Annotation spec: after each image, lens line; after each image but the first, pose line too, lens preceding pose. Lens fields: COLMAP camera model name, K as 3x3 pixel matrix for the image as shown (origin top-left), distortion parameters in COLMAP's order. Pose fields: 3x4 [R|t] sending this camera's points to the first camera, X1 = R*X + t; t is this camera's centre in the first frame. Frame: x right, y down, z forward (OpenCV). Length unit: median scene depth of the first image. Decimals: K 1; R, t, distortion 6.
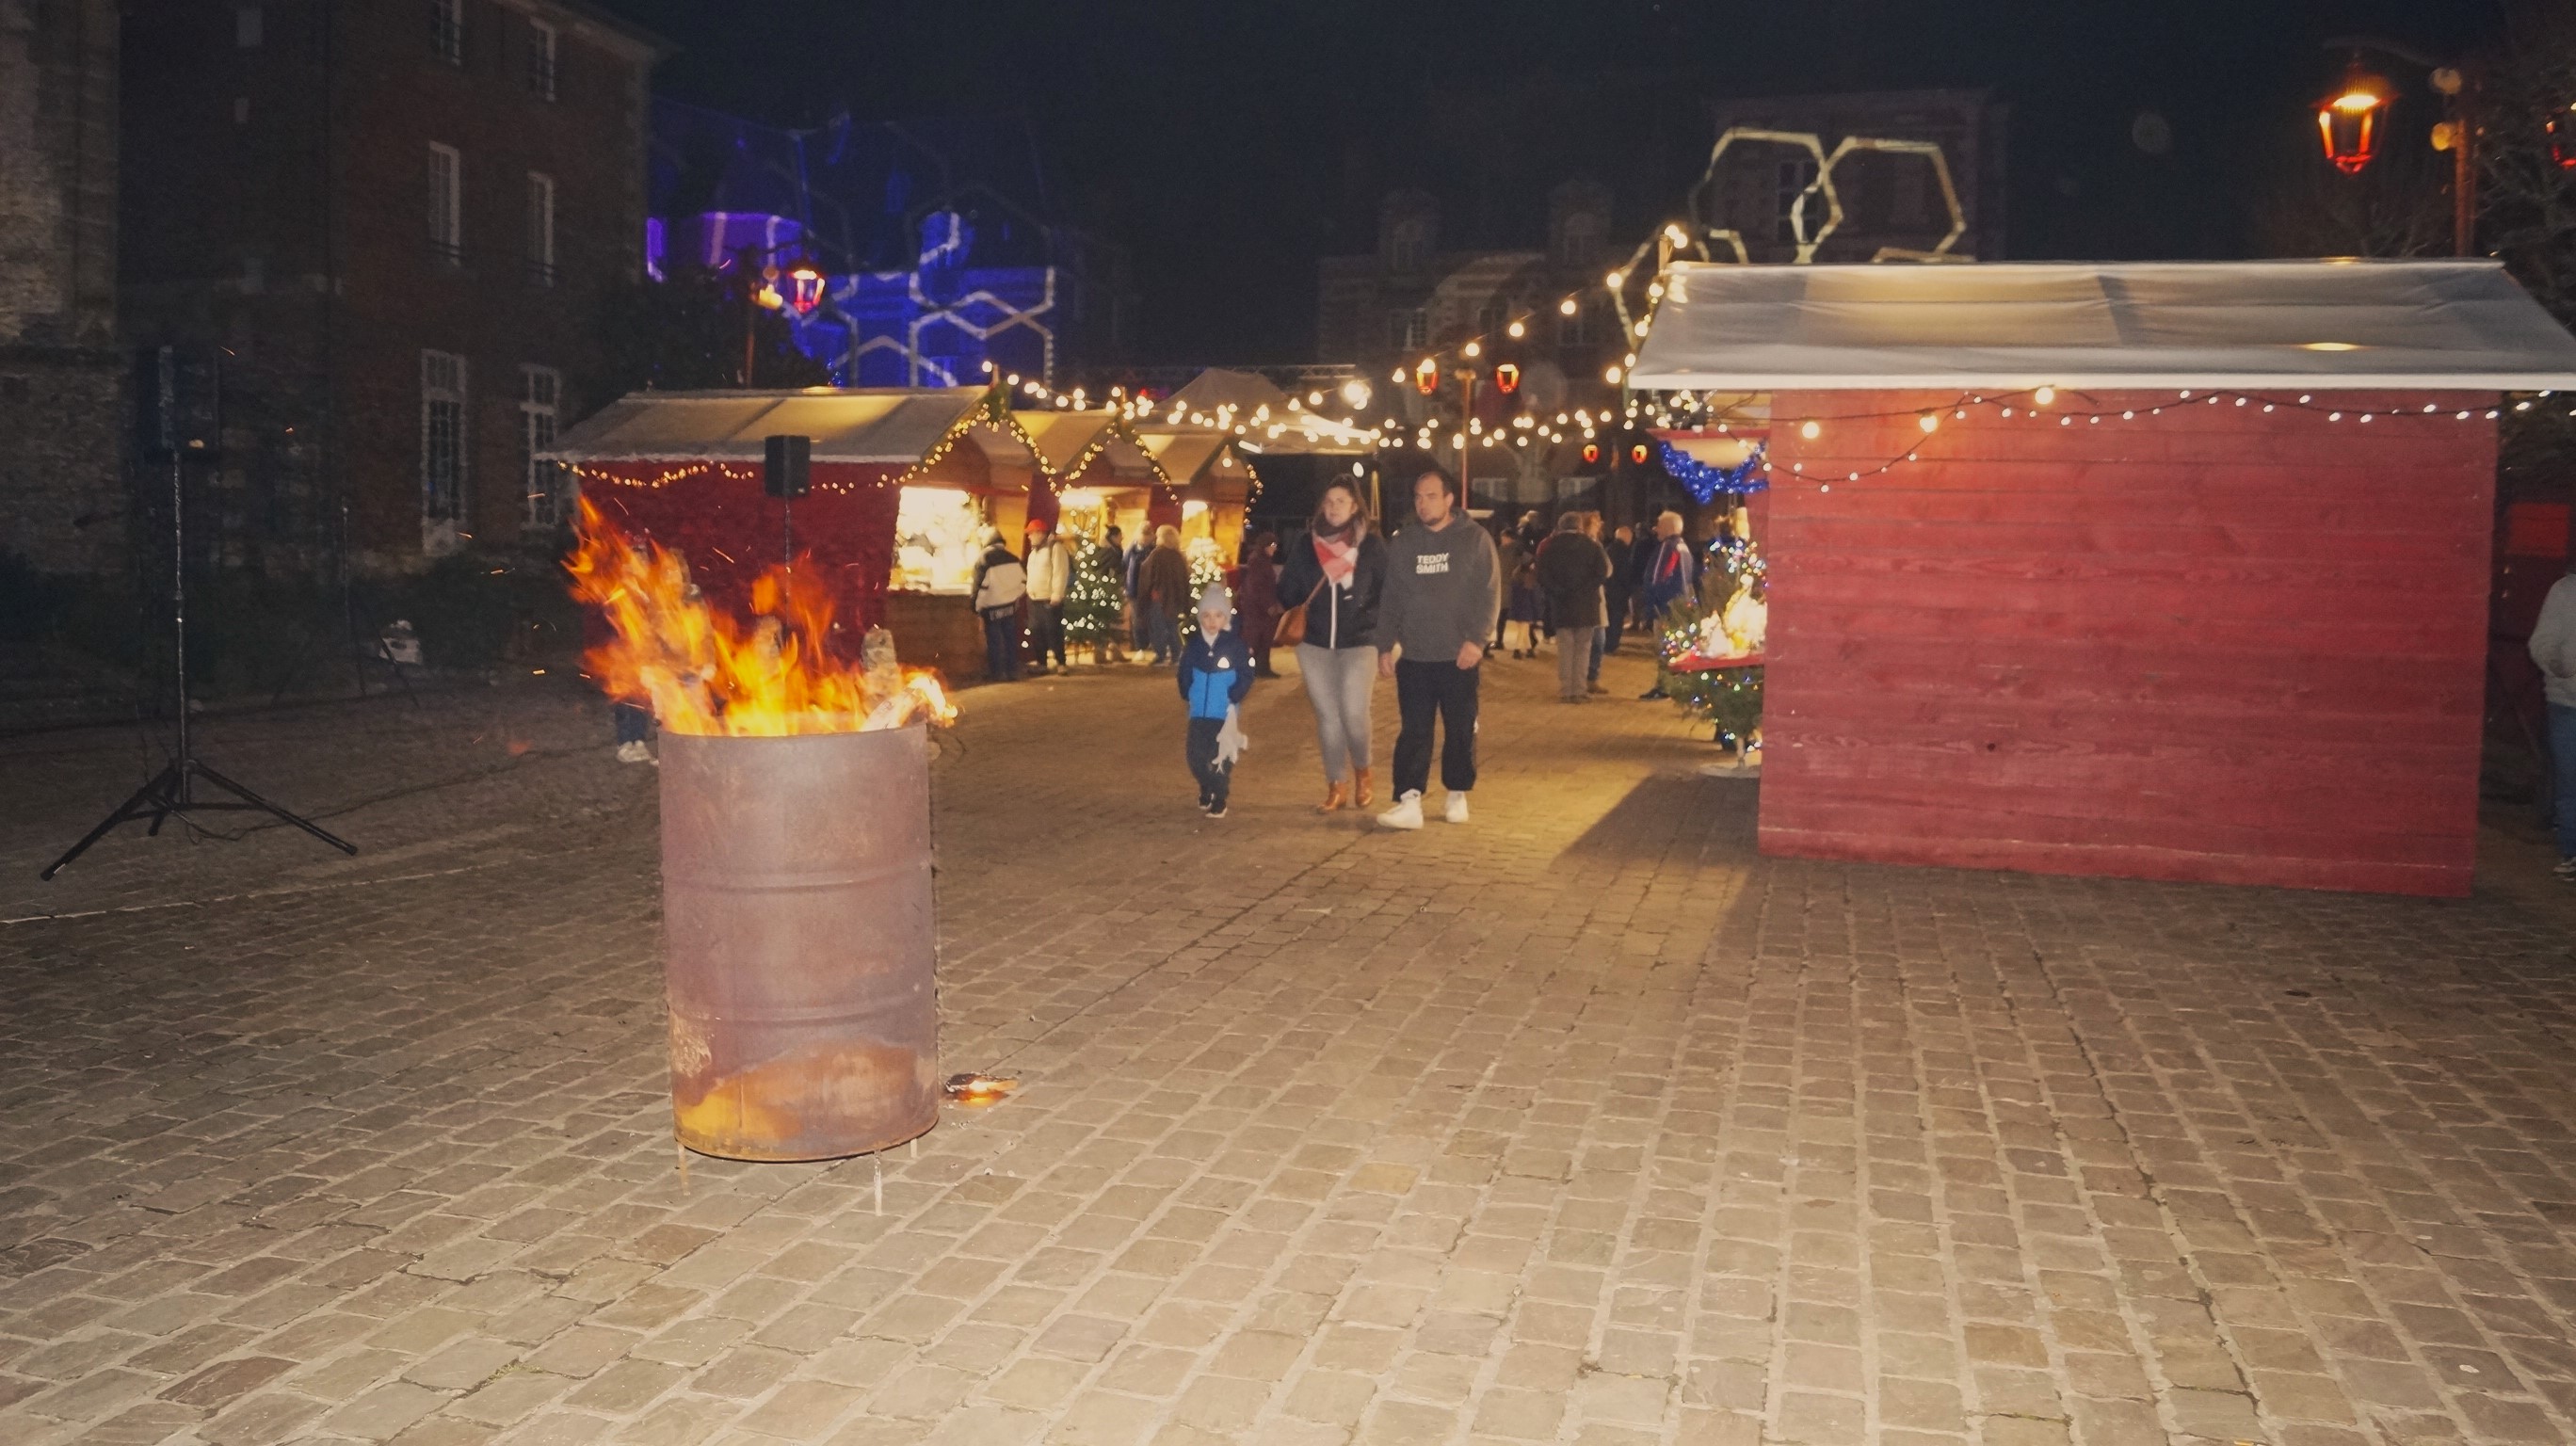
lens RADIAL K [[2014.9, 0, 1288.0], [0, 2014.9, 723.0], [0, 0, 1]] dist [-0.086886, 0.012652]
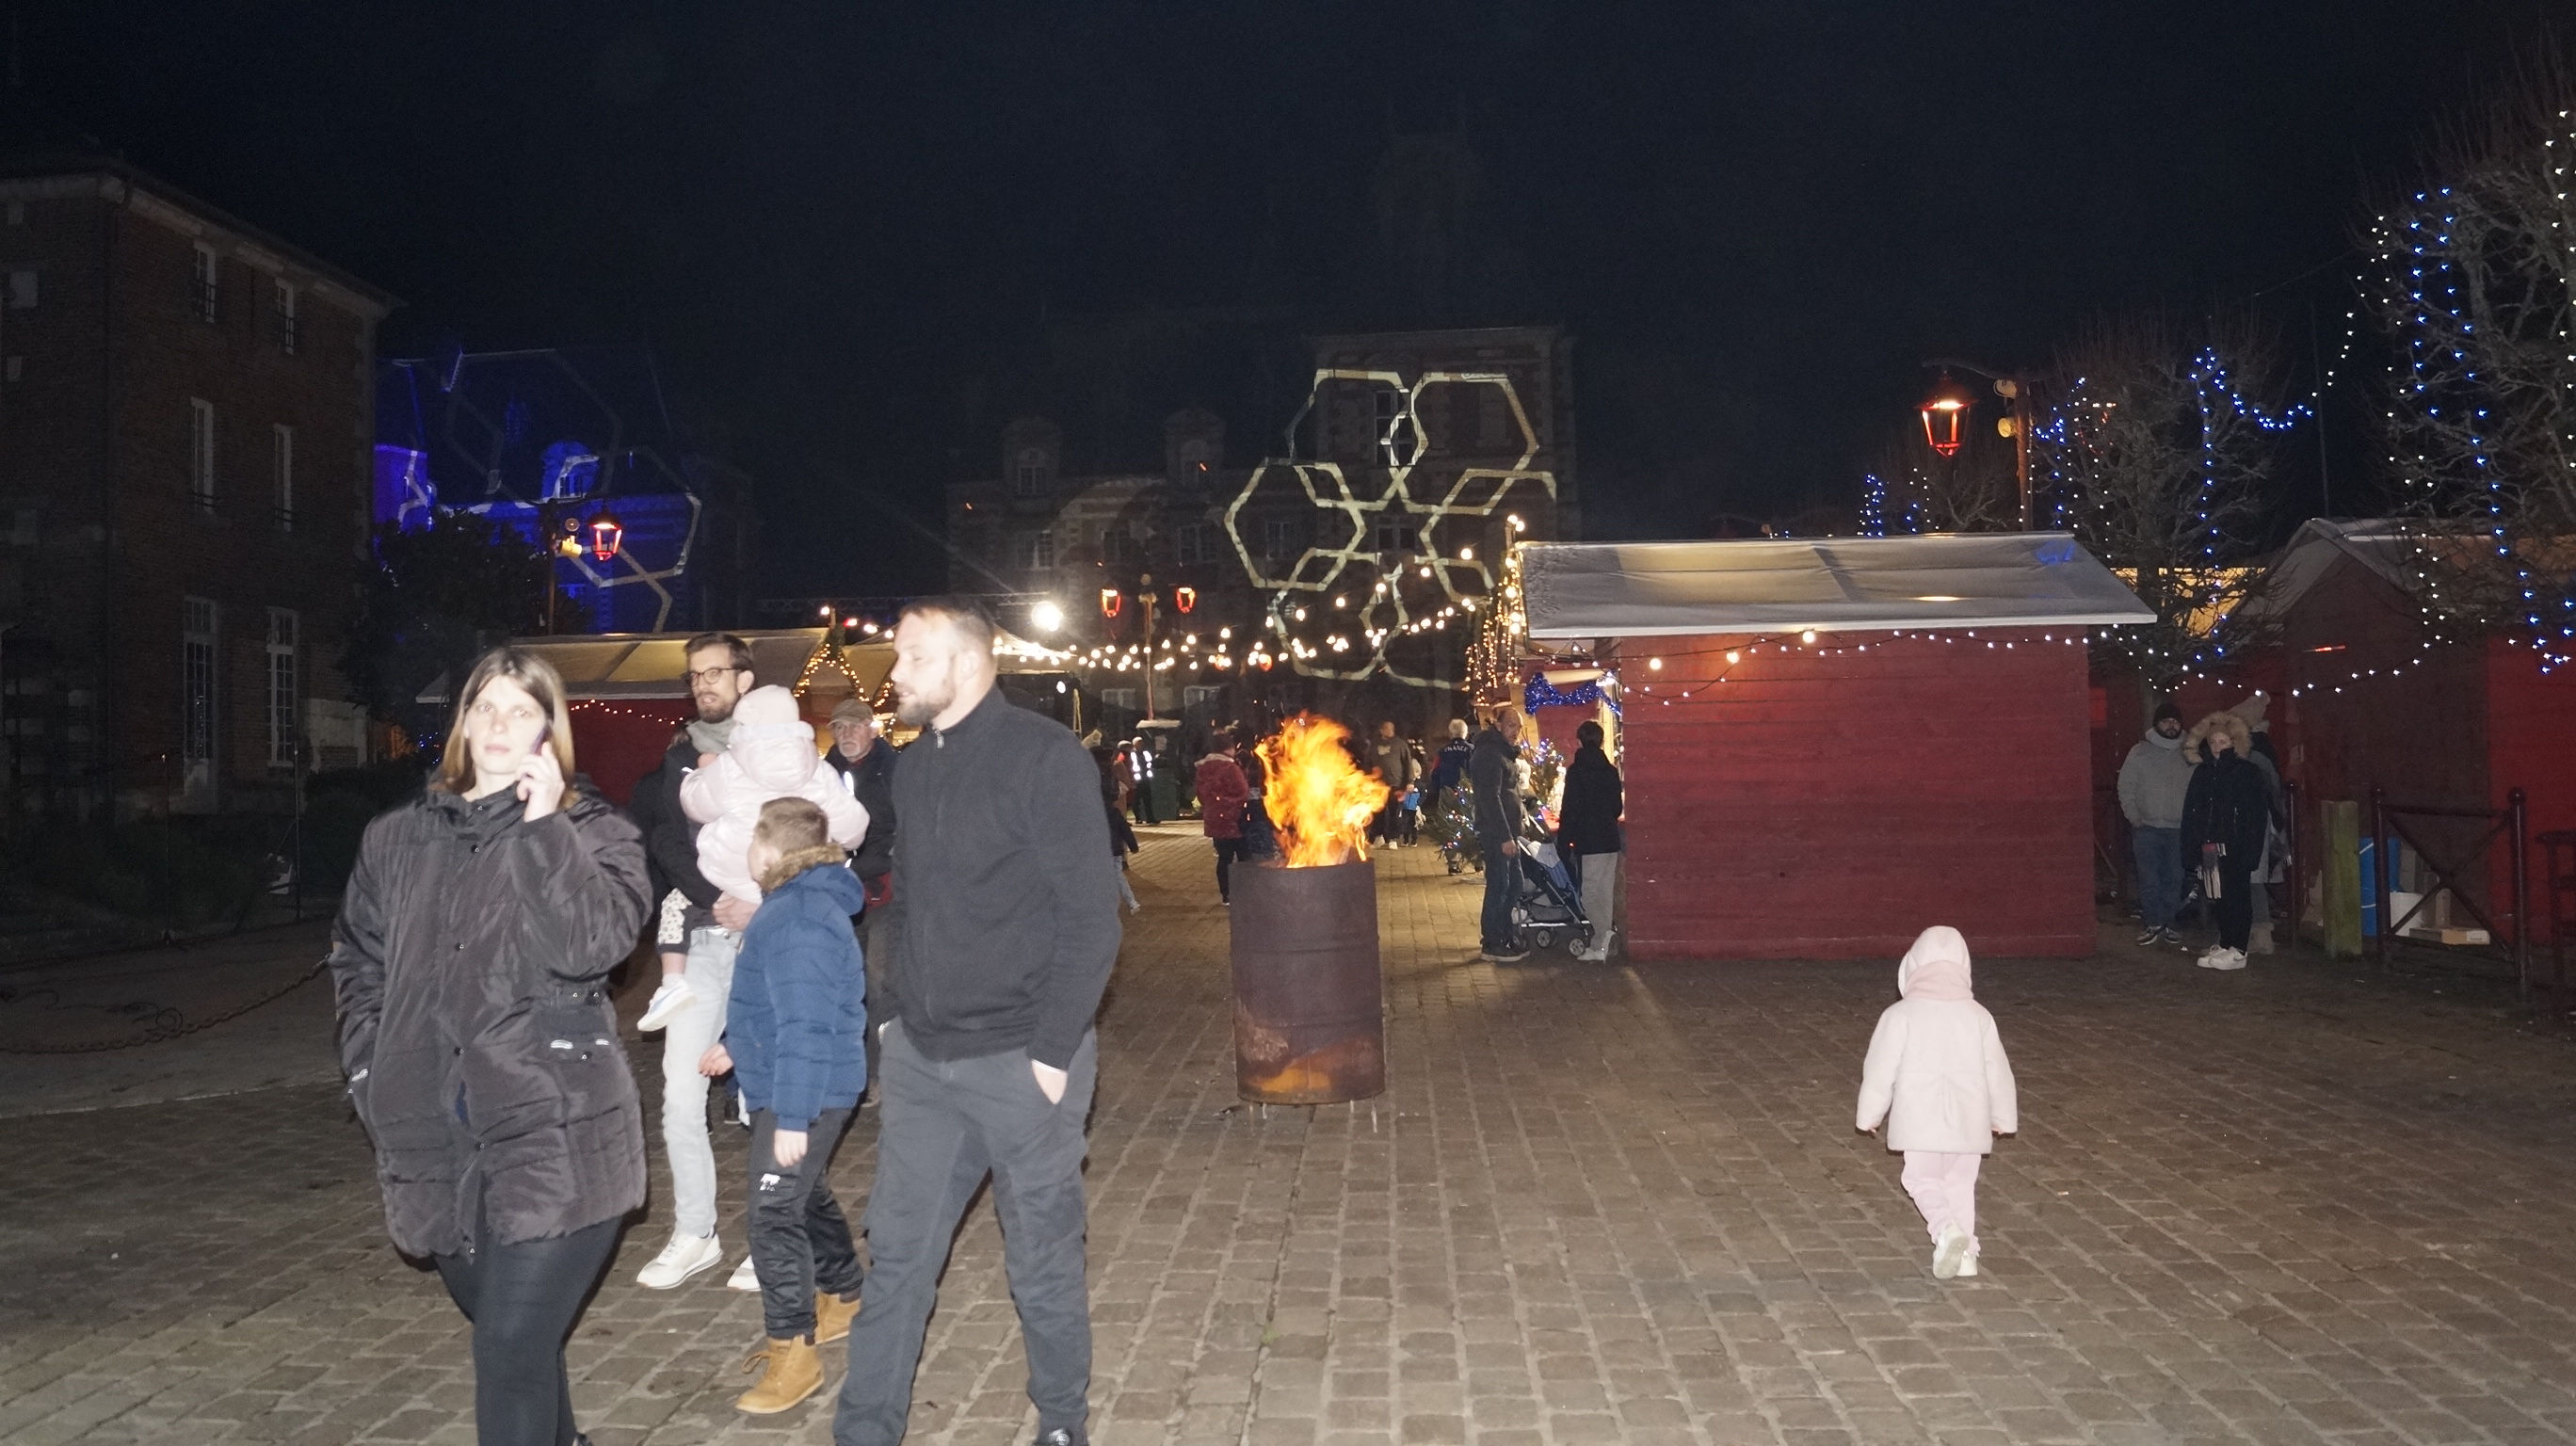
lens RADIAL K [[2022.6, 0, 1295.3], [0, 2022.6, 718.4], [0, 0, 1]] dist [-0.086075, 0.011056]
pose [[0.976256, -0.031389, 0.214332, -0.141047], [0.053695, 0.993632, -0.099058, 0.011481], [-0.209858, 0.108215, 0.971725, -0.169371]]
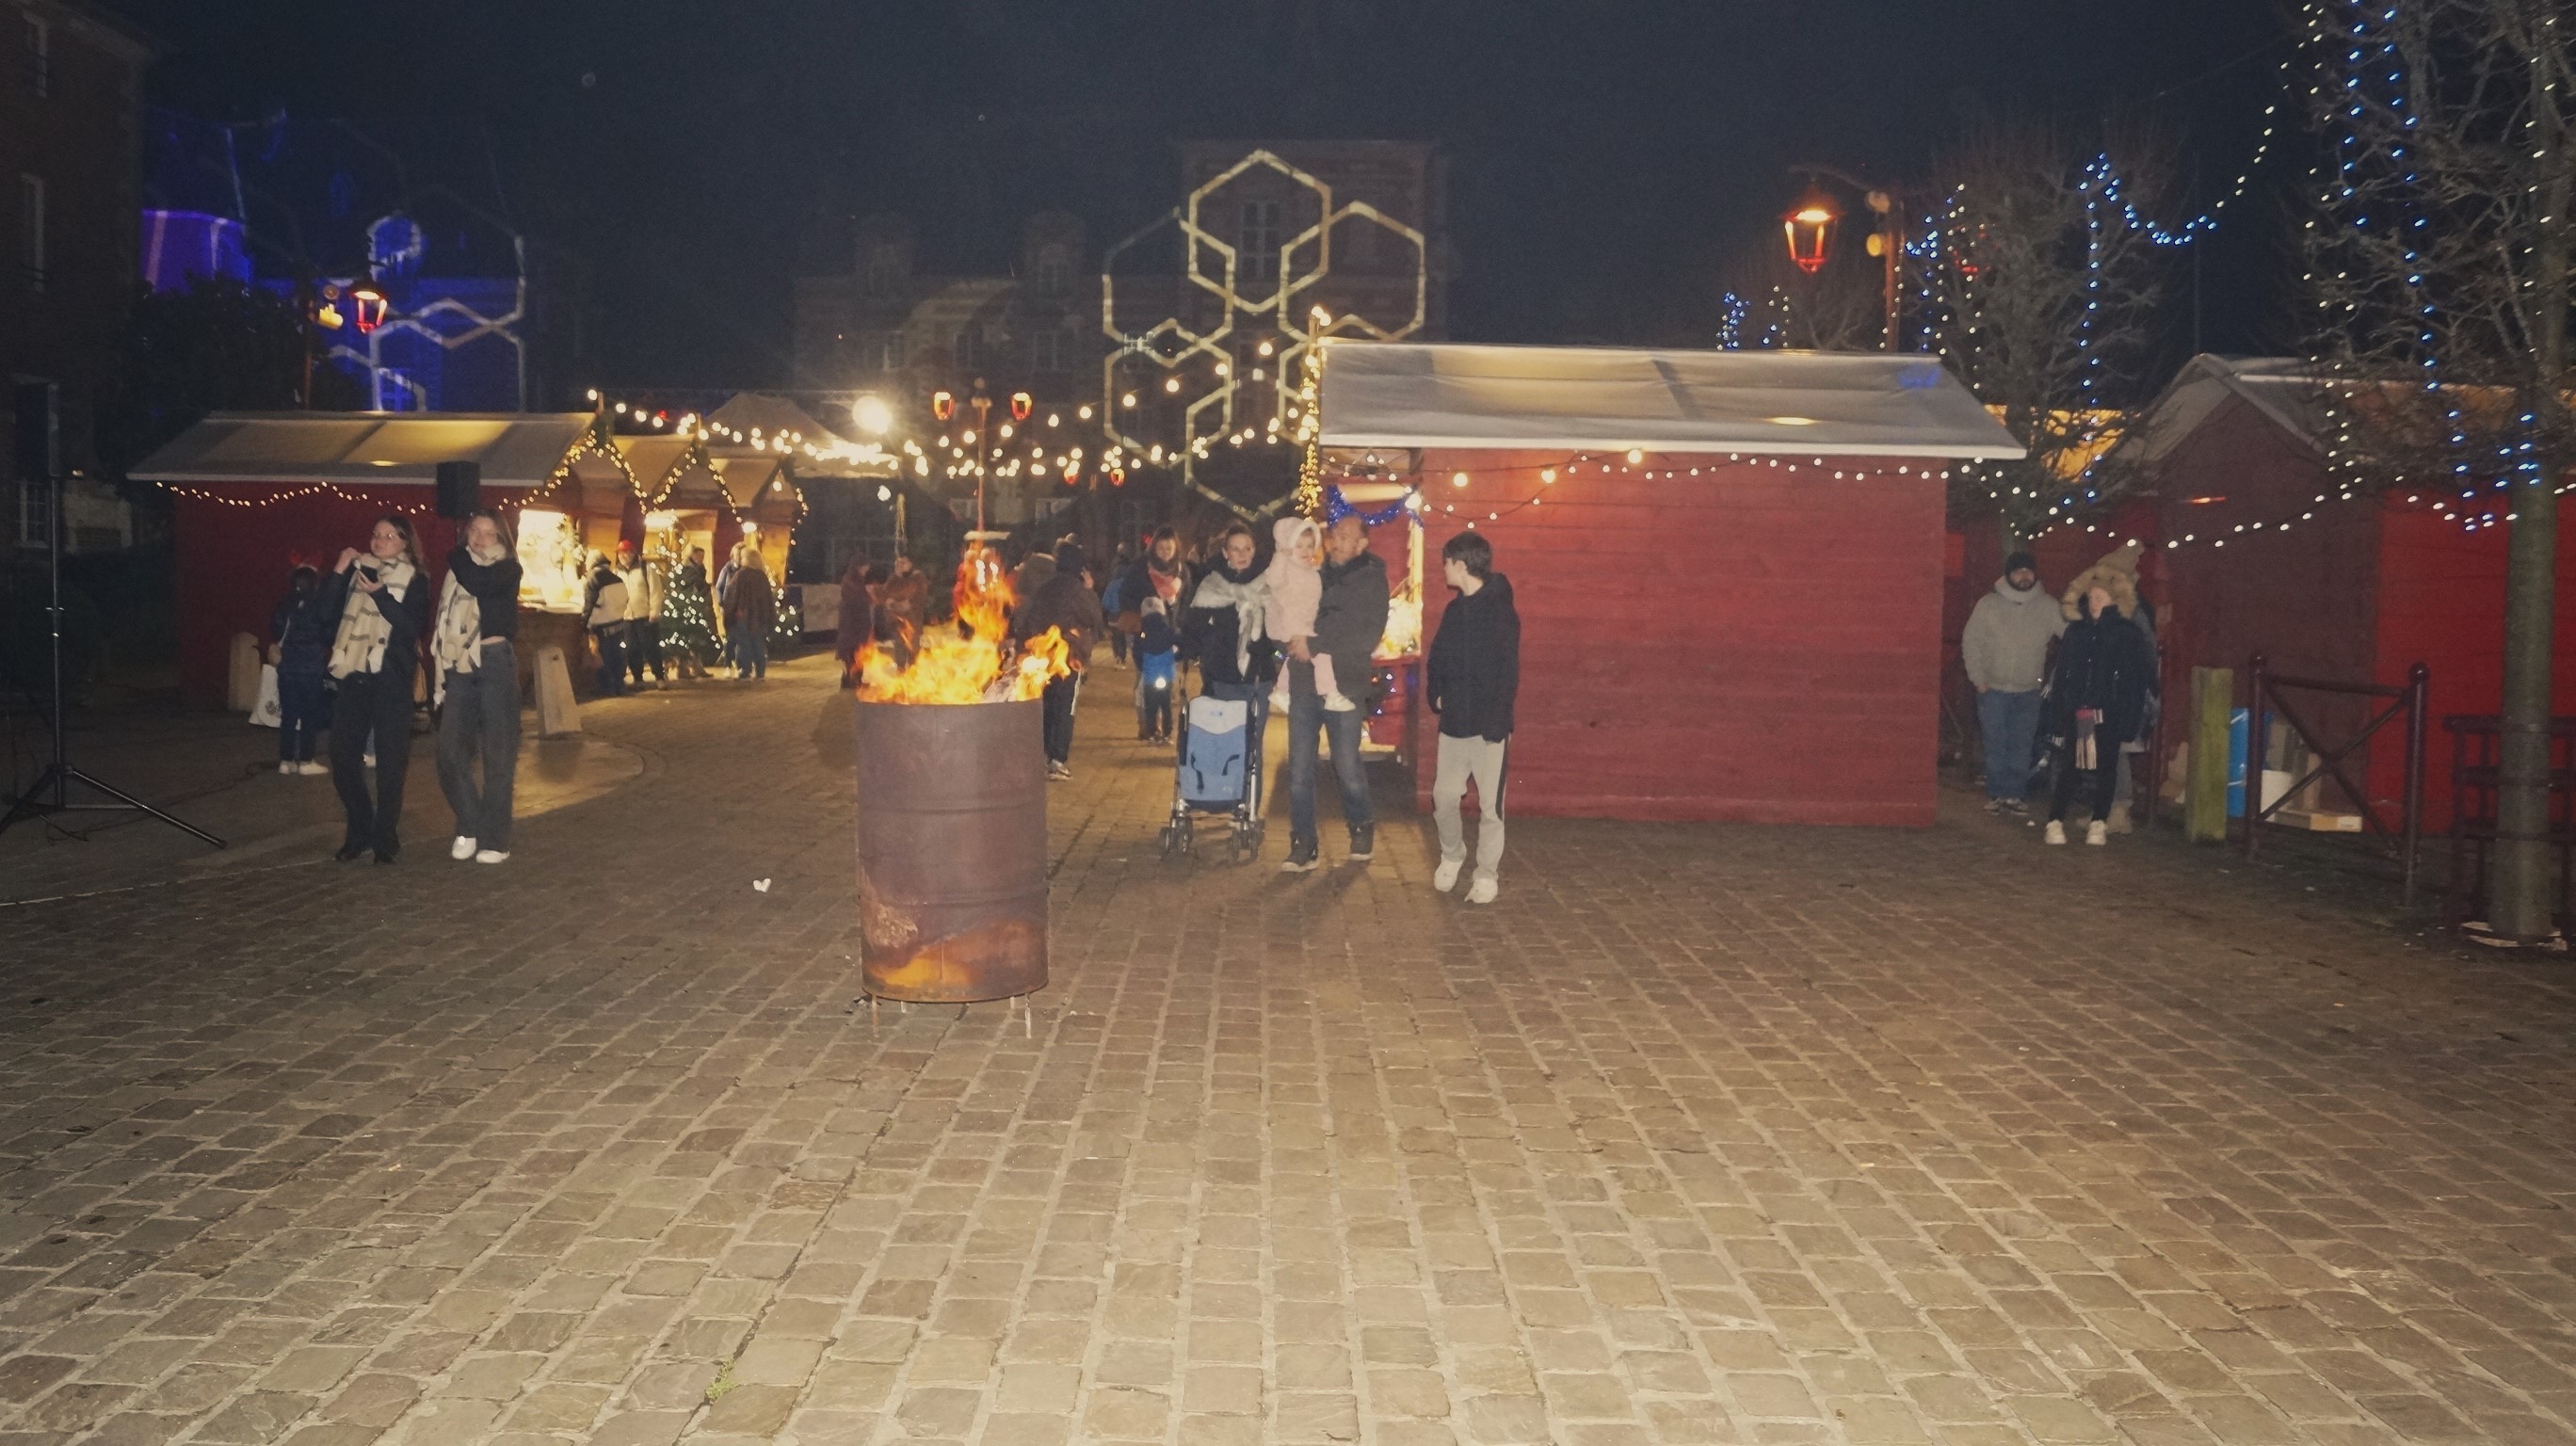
lens RADIAL K [[2014.9, 0, 1288.0], [0, 2014.9, 723.0], [0, 0, 1]] dist [-0.086886, 0.012652]
pose [[0.961991, -0.017309, 0.272533, -0.089940], [0.019811, 0.999783, -0.006431, 0.007216], [-0.272362, 0.011586, 0.962125, -0.095366]]
